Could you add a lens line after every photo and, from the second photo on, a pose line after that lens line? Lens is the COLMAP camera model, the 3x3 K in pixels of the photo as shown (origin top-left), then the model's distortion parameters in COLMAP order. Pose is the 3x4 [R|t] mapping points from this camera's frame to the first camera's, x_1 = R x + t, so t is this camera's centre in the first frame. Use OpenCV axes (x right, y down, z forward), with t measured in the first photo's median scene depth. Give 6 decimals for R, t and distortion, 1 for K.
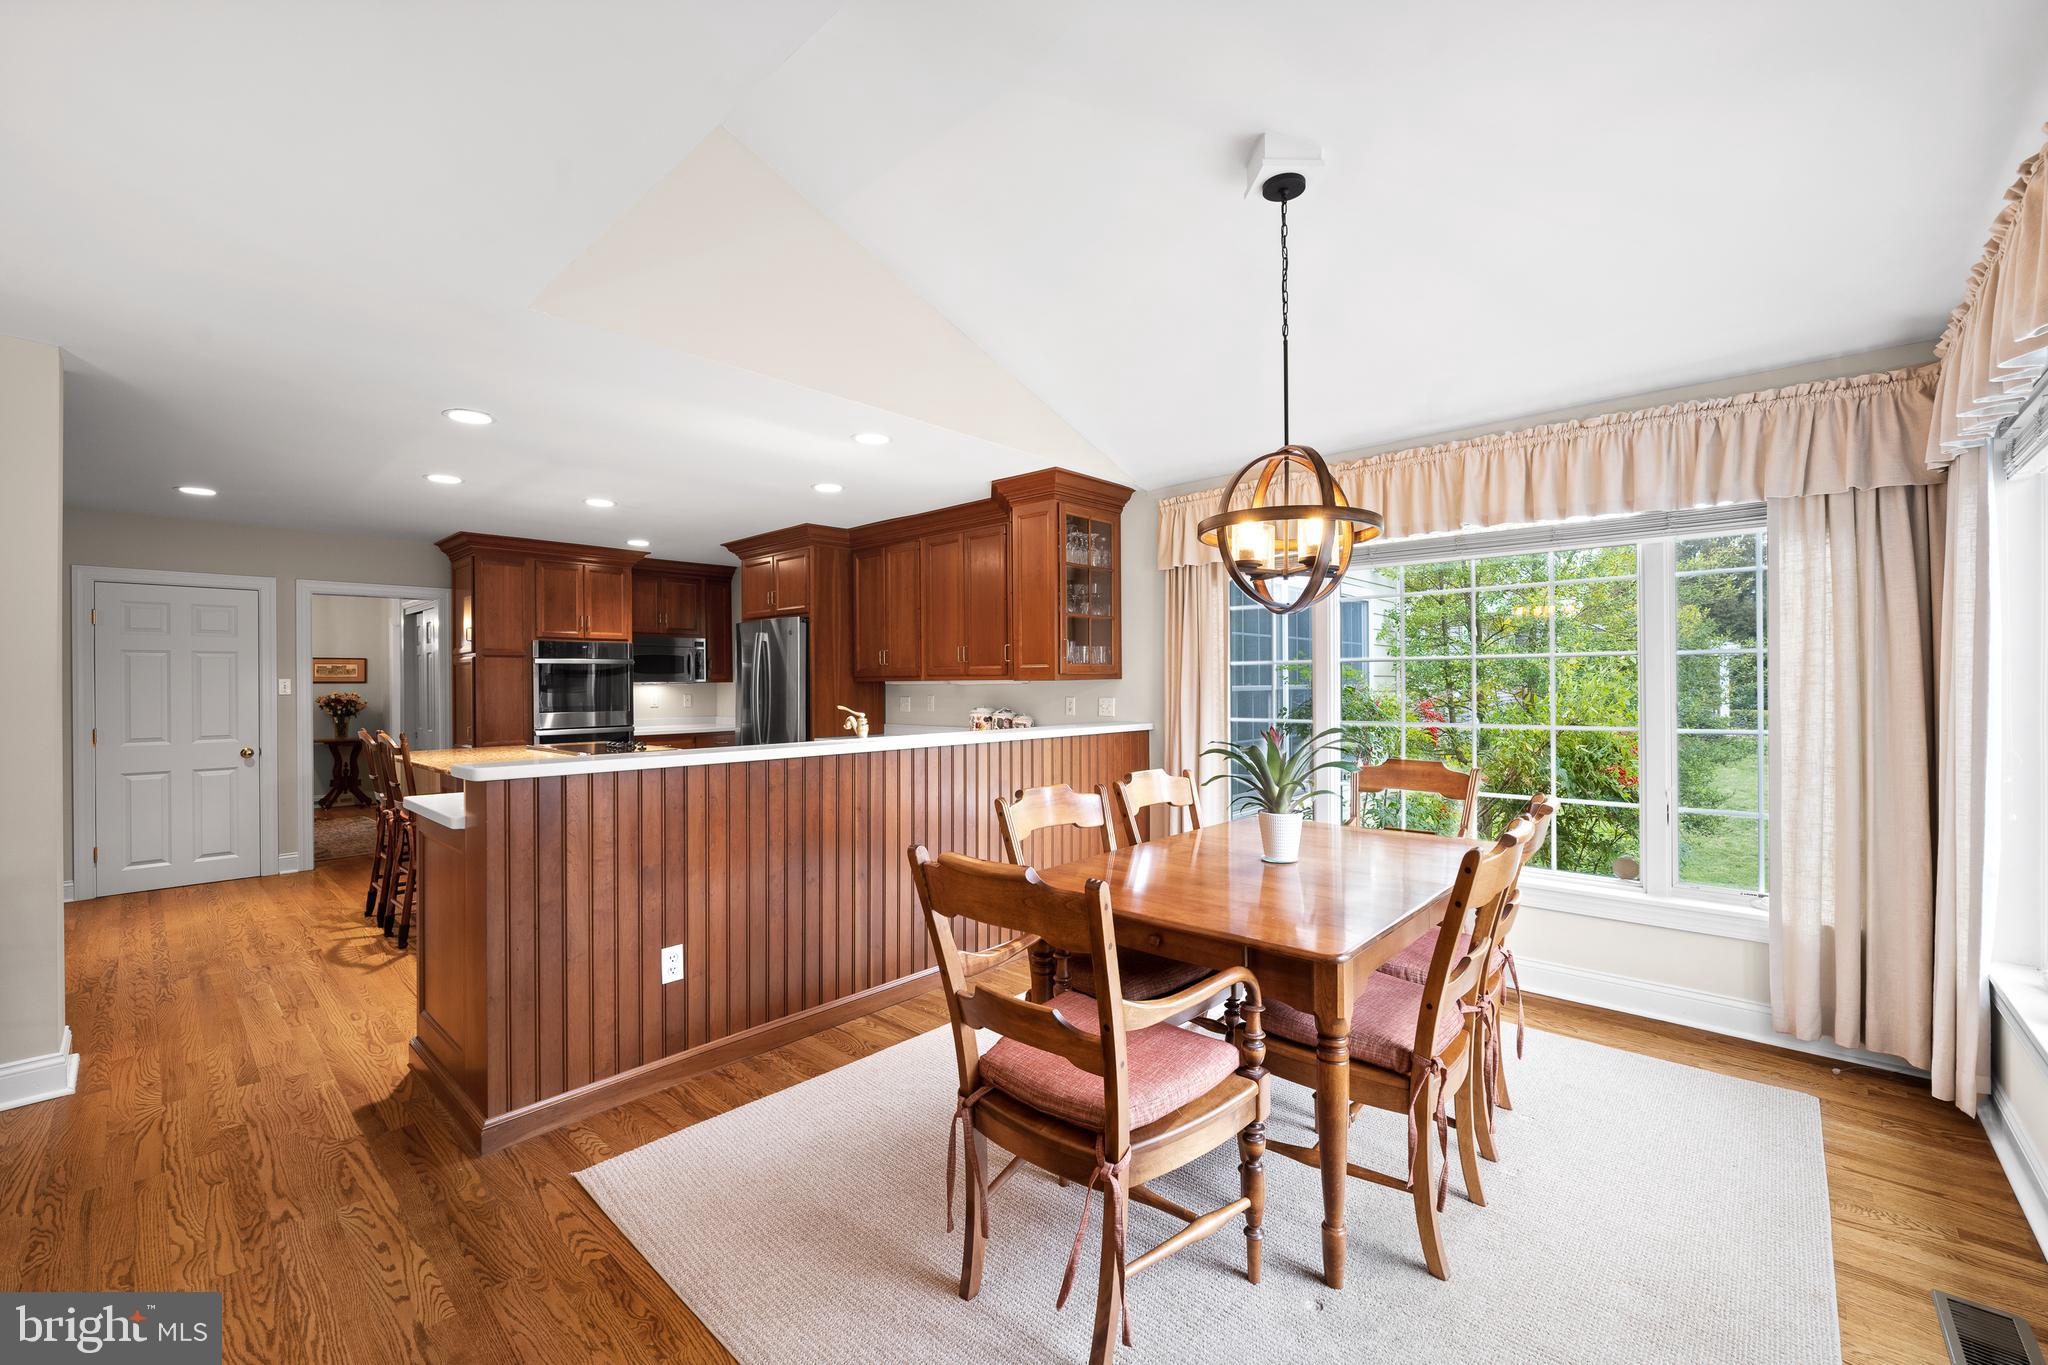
lens RADIAL K [[824.1, 0, 1025.3], [0, 824.1, 689.1], [0, 0, 1]] dist [-0.007253, -0.000020]
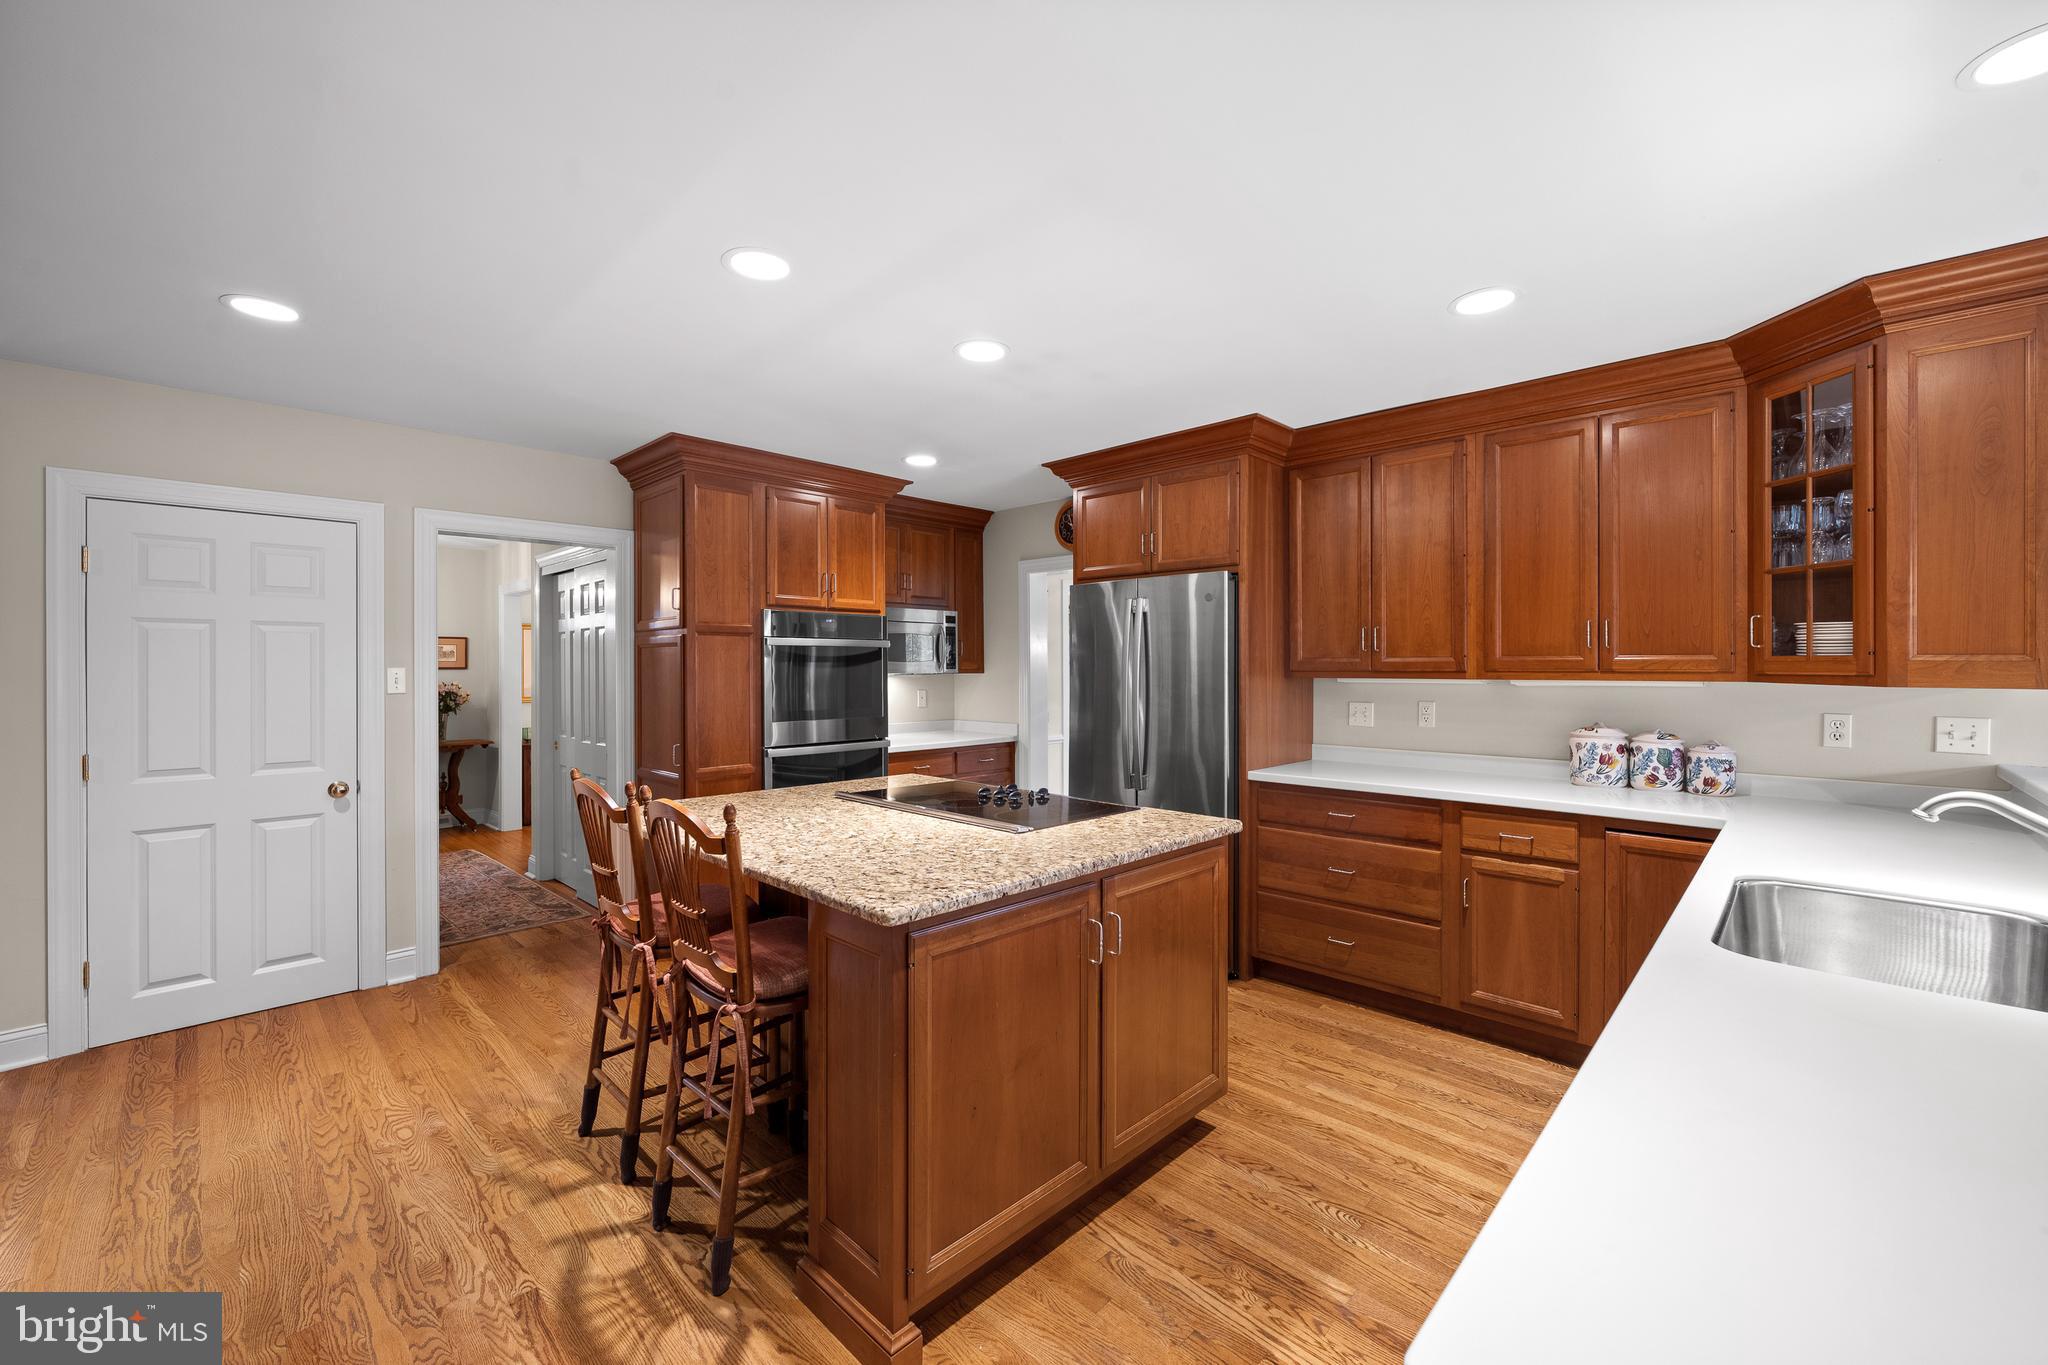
lens RADIAL K [[825.8, 0, 1032.5], [0, 825.8, 675.7], [0, 0, 1]] dist [-0.006810, 0.000321]
pose [[0.999514, 0.007322, -0.030298, -0.392257], [-0.007241, 0.999970, 0.002795, -0.011150], [0.030318, -0.002575, 0.999537, 0.381372]]
